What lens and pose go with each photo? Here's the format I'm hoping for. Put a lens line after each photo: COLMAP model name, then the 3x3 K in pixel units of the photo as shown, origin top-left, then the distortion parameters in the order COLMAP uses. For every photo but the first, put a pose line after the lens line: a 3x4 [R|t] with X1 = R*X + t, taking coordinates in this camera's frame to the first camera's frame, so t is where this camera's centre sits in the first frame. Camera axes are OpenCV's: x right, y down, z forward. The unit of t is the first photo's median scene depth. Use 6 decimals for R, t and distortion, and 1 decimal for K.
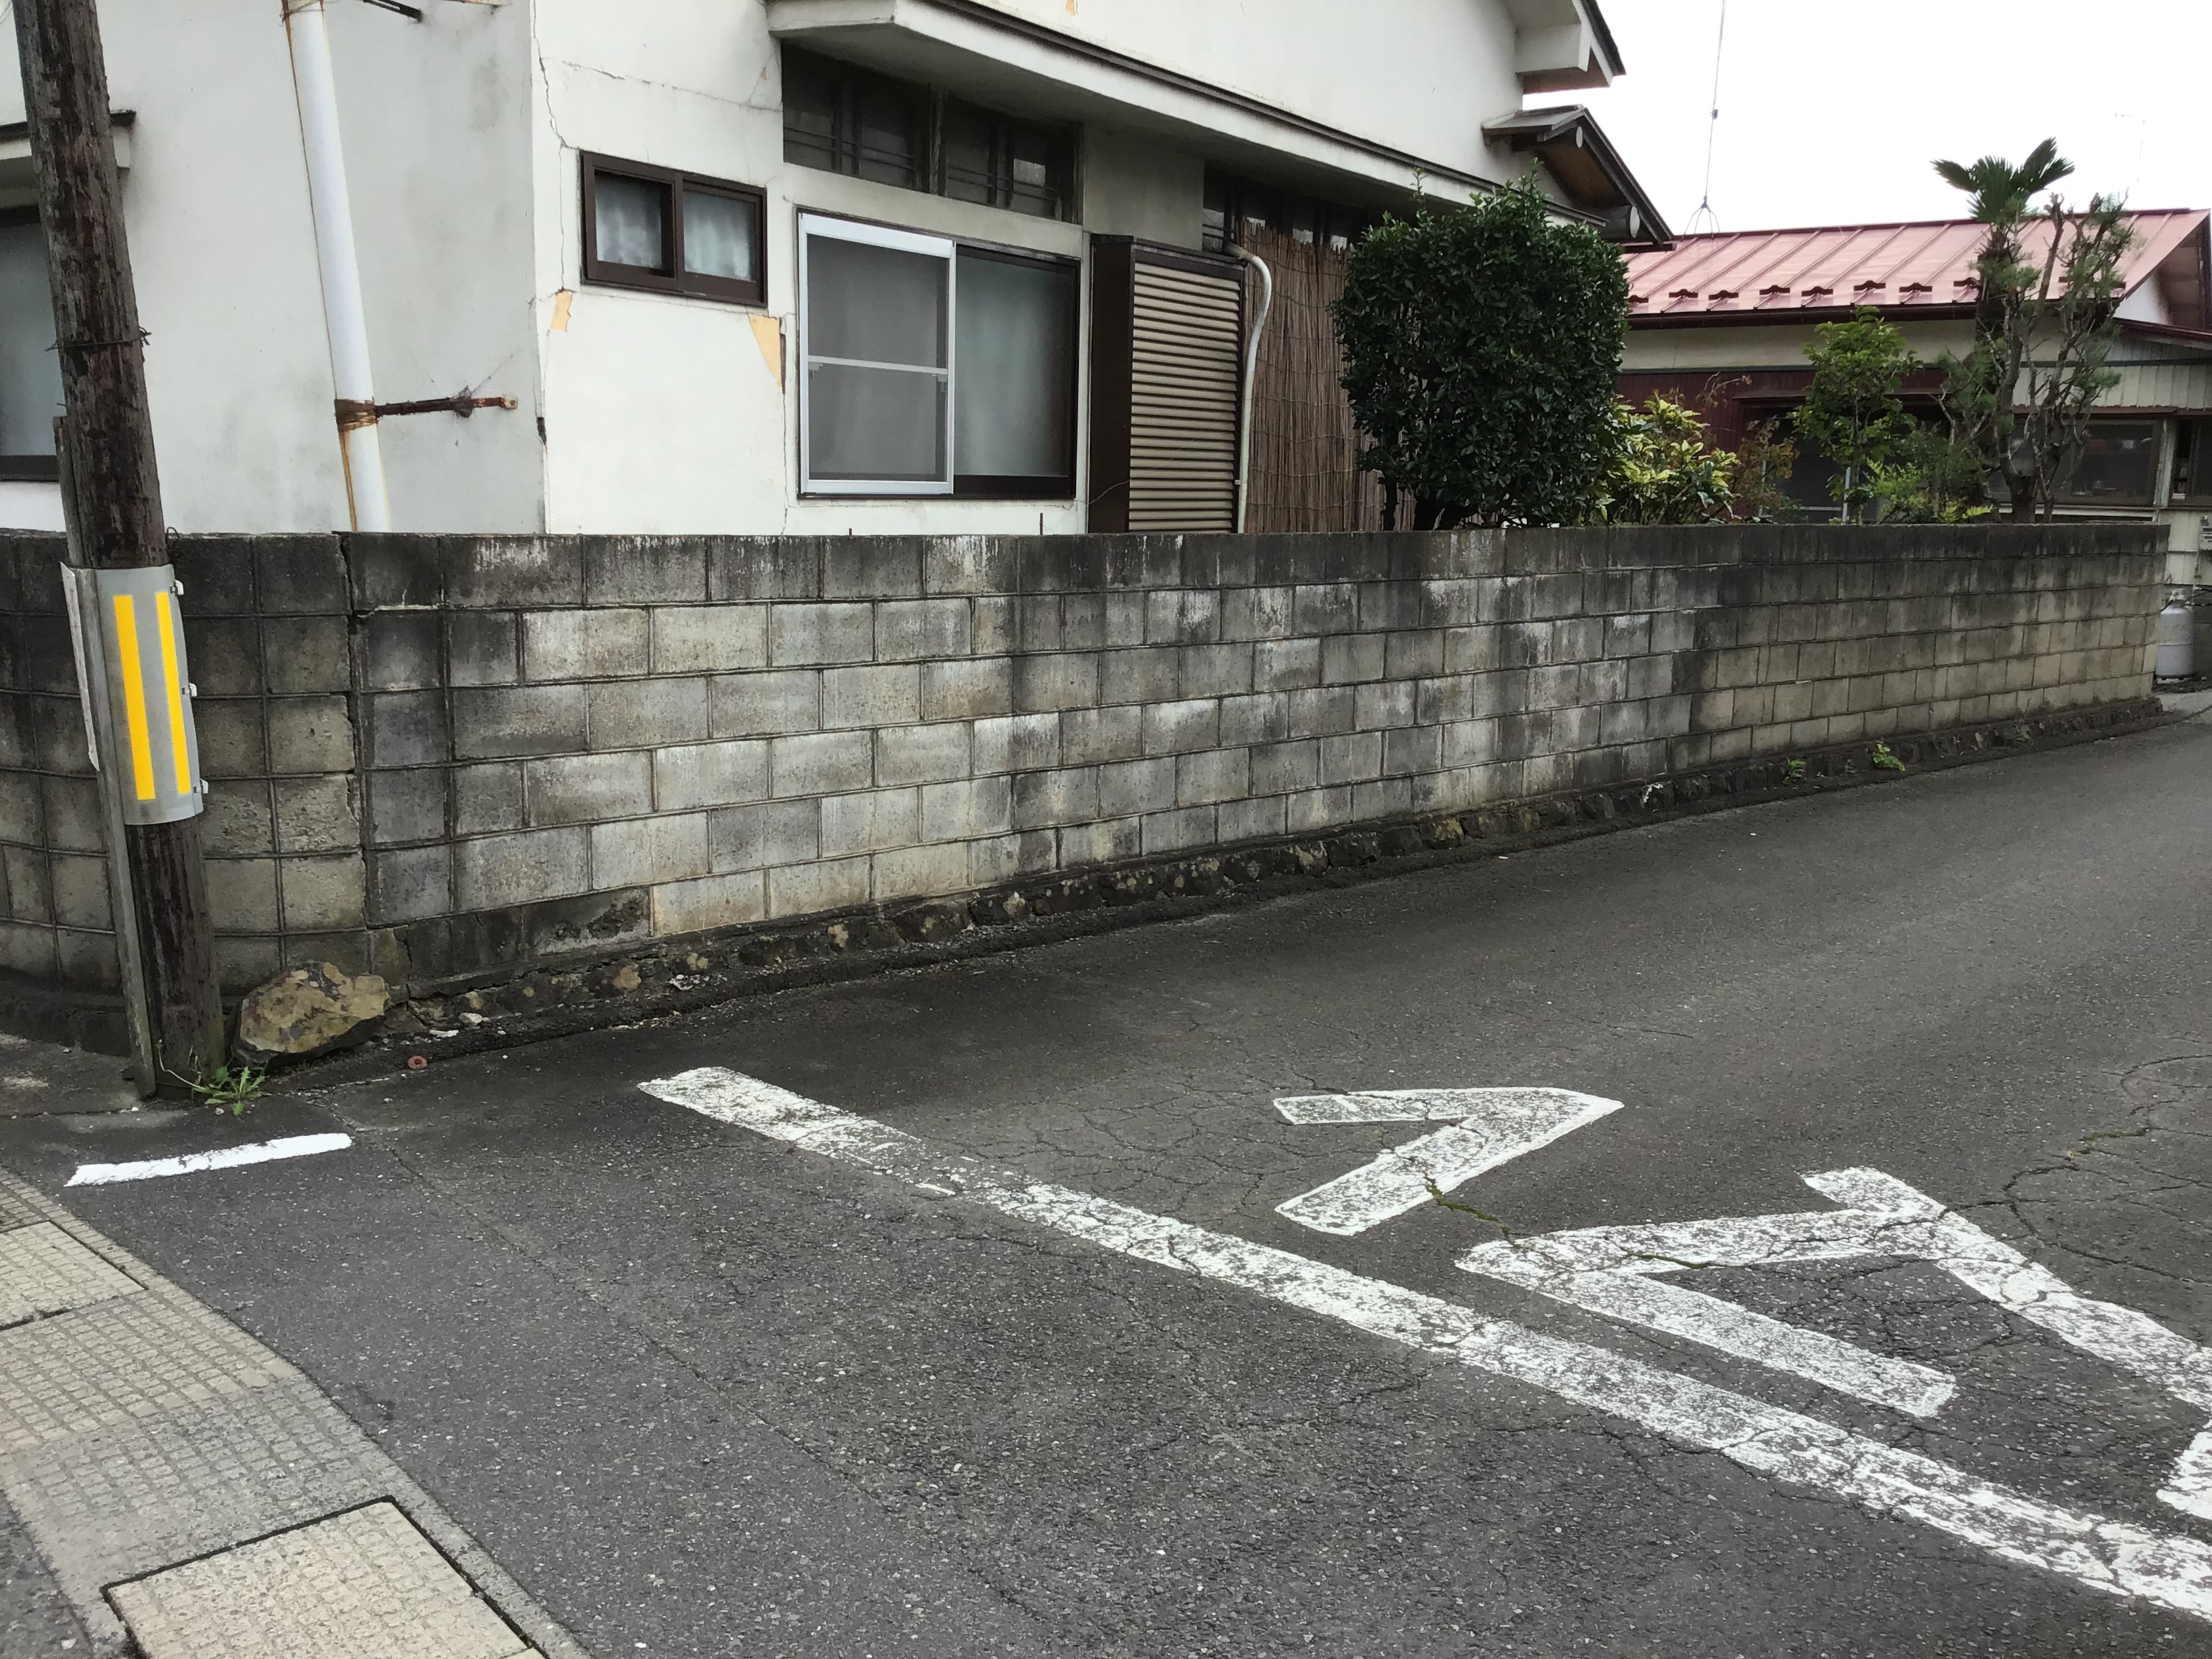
lens RADIAL K [[2028.4, 0, 1065.8], [0, 2028.4, 834.2], [0, 0, 1]] dist [0.182255, -0.405554]
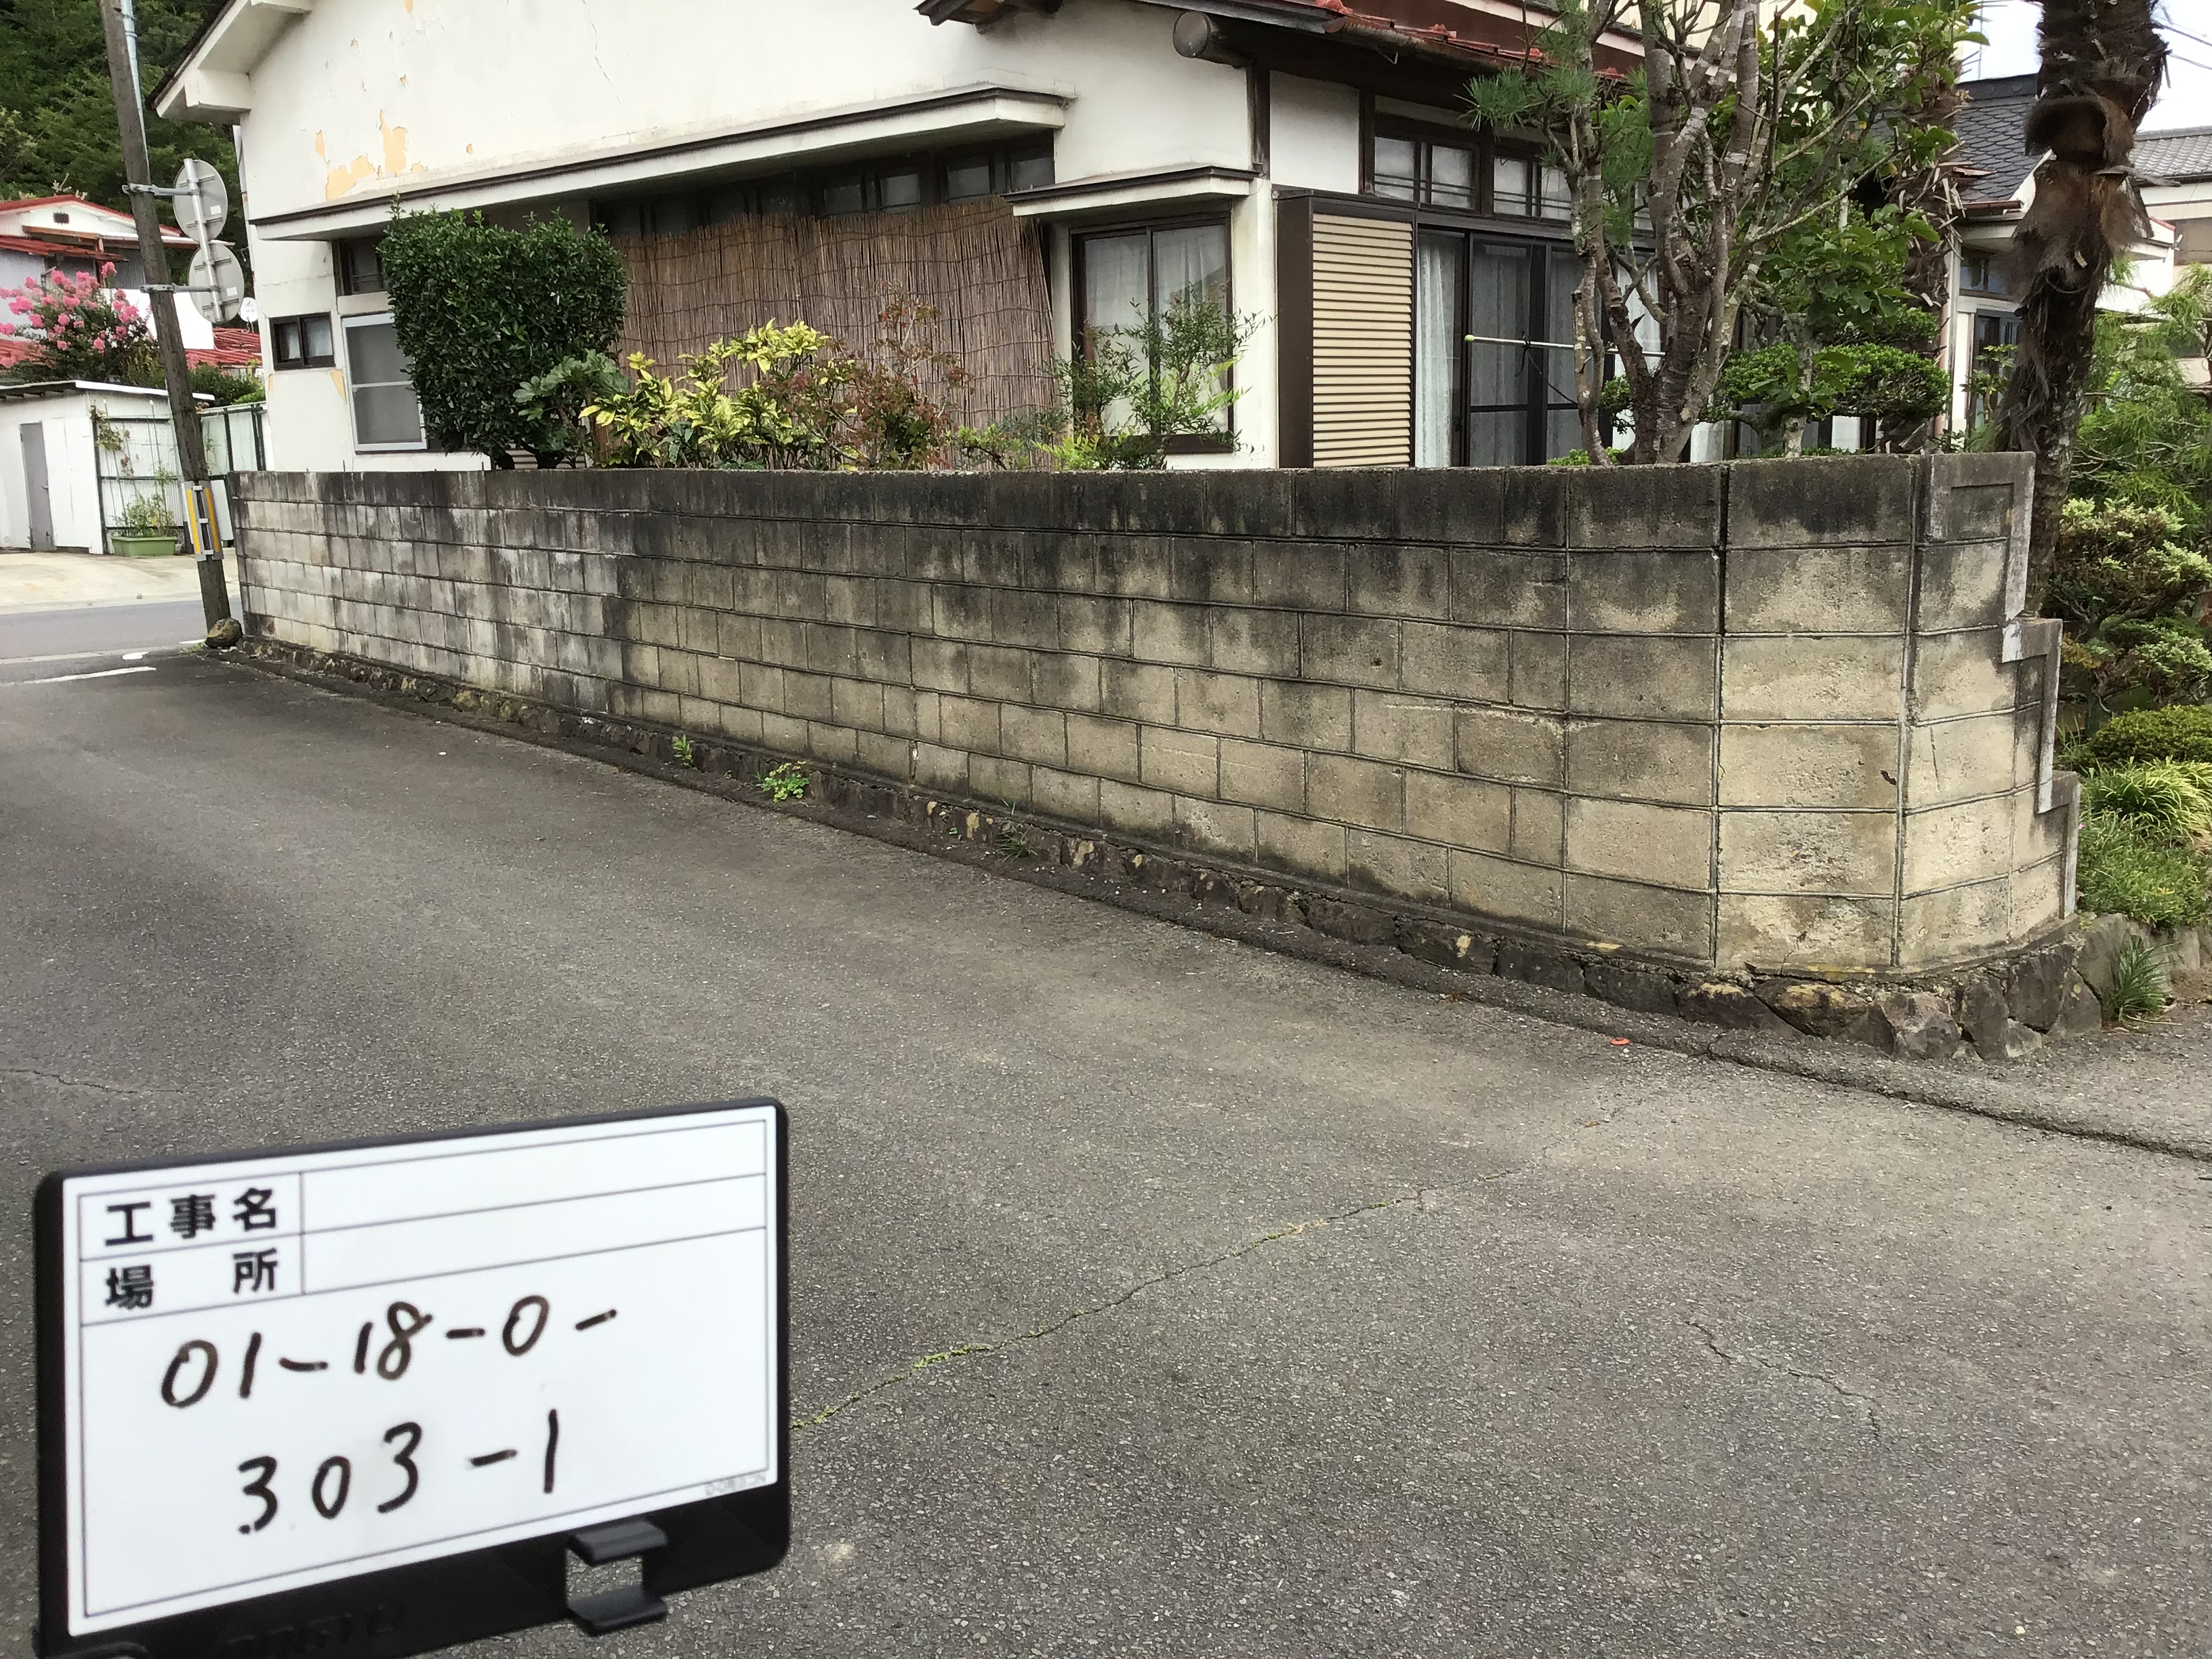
lens RADIAL K [[1960.2, 0, 1099.2], [0, 1960.2, 818.7], [0, 0, 1]] dist [0.112858, -0.236854]
pose [[-0.109548, 0.179145, -0.977705, 1.964748], [-0.138535, 0.971273, 0.193488, -0.322638], [0.984280, 0.156642, -0.081583, 2.119856]]
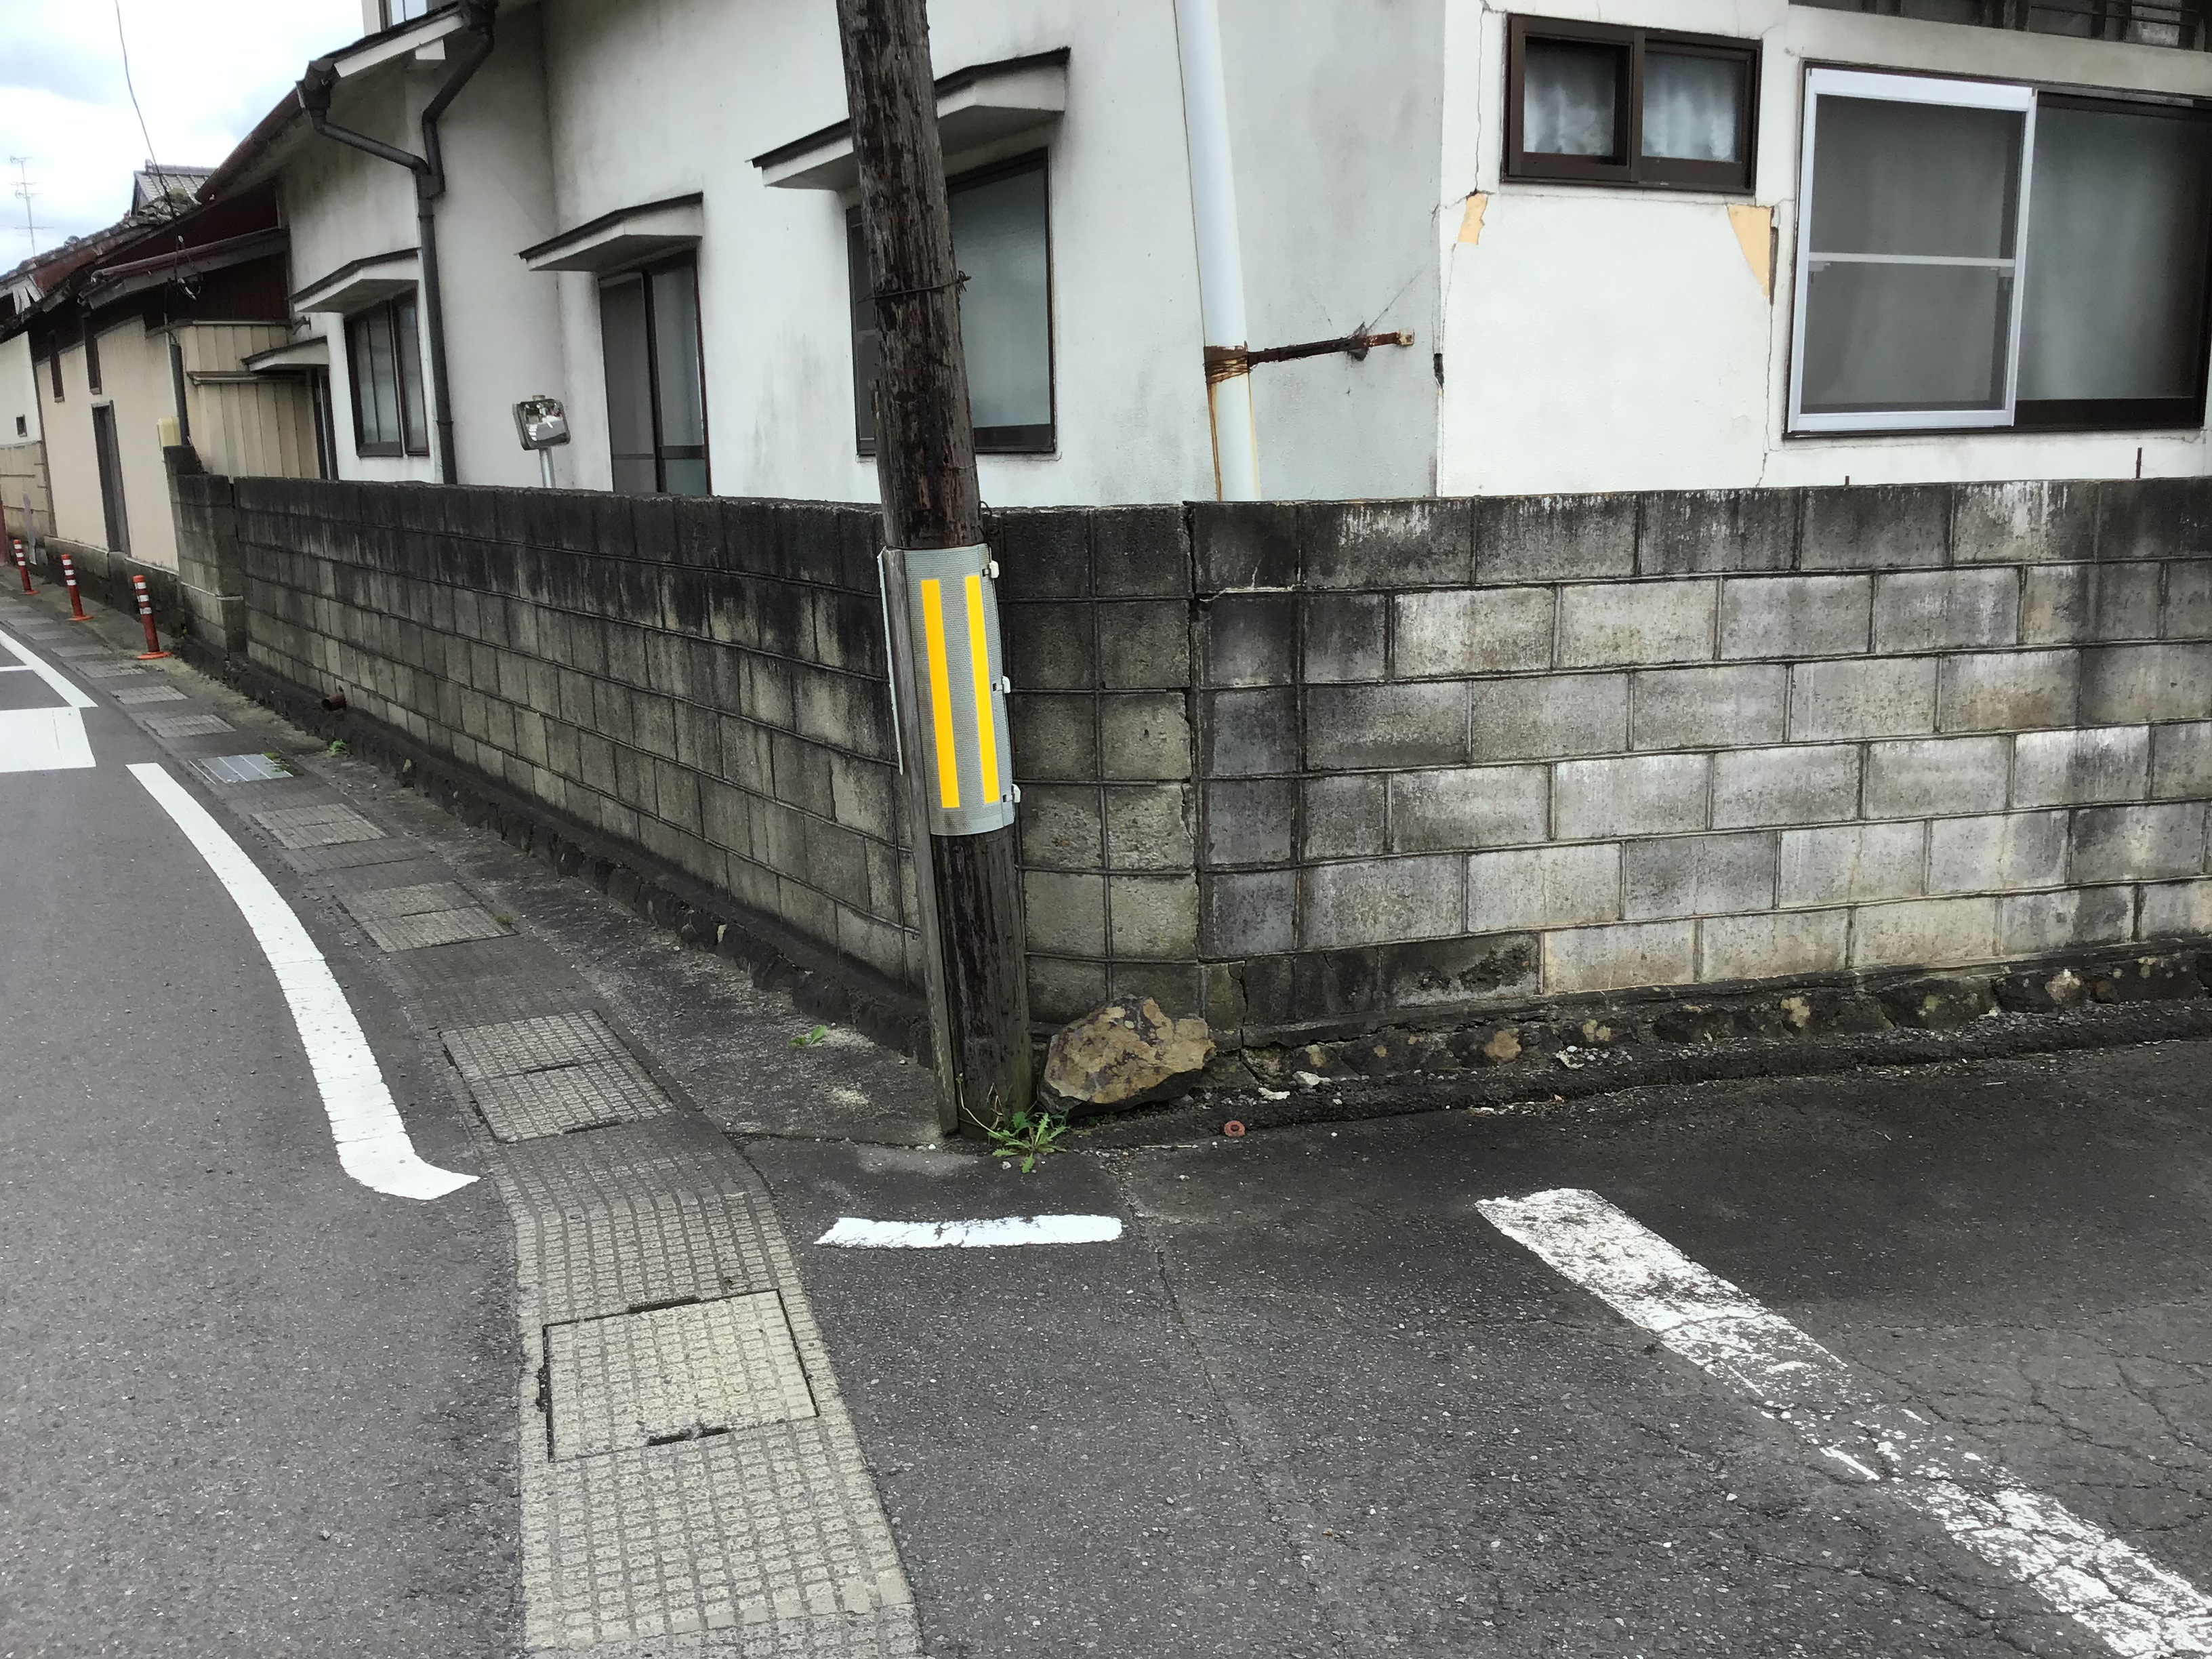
lens RADIAL K [[1960.2, 0, 1099.2], [0, 1960.2, 818.7], [0, 0, 1]] dist [0.112858, -0.236854]
pose [[0.870306, 0.062546, -0.488524, 0.020406], [-0.052491, 0.998033, 0.034267, -0.035641], [0.489707, -0.004180, 0.871877, 0.233541]]
